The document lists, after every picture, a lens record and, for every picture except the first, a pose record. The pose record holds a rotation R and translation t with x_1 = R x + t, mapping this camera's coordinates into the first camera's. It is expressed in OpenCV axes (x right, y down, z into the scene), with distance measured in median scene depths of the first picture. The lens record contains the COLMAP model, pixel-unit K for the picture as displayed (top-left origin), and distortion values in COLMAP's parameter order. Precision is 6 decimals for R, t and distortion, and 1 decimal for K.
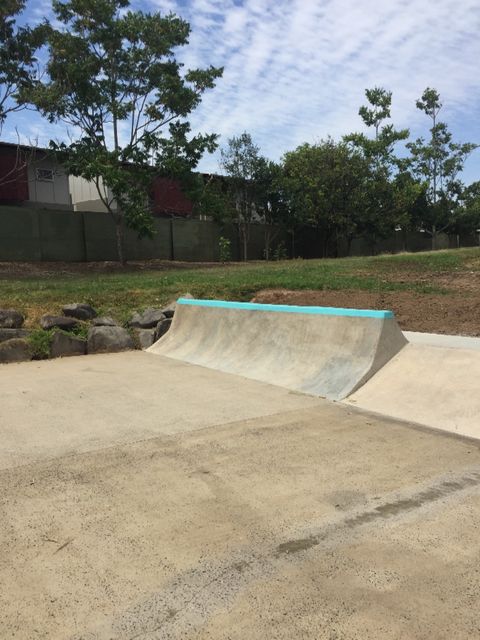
lens RADIAL K [[550.8, 0, 238.9], [0, 550.8, 319.6], [0, 0, 1]] dist [0.016238, -0.010210]
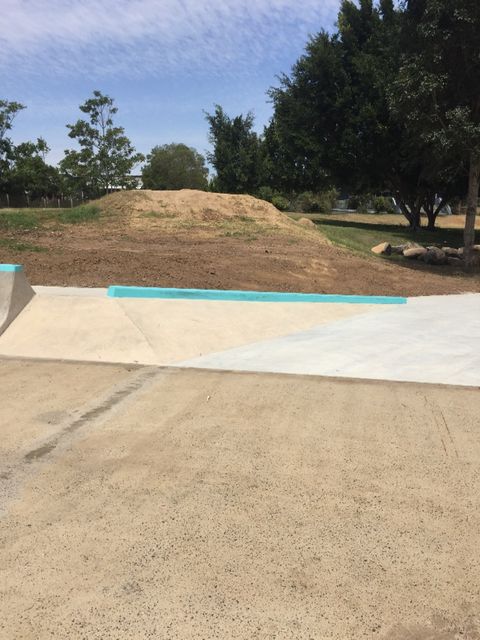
lens RADIAL K [[550.8, 0, 241.3], [0, 550.8, 320.4], [0, 0, 1]] dist [0.016238, -0.010210]
pose [[0.708316, -0.079130, 0.701446, -0.207328], [0.028945, 0.996117, 0.083143, 0.016615], [-0.705302, -0.038588, 0.707856, -0.080892]]
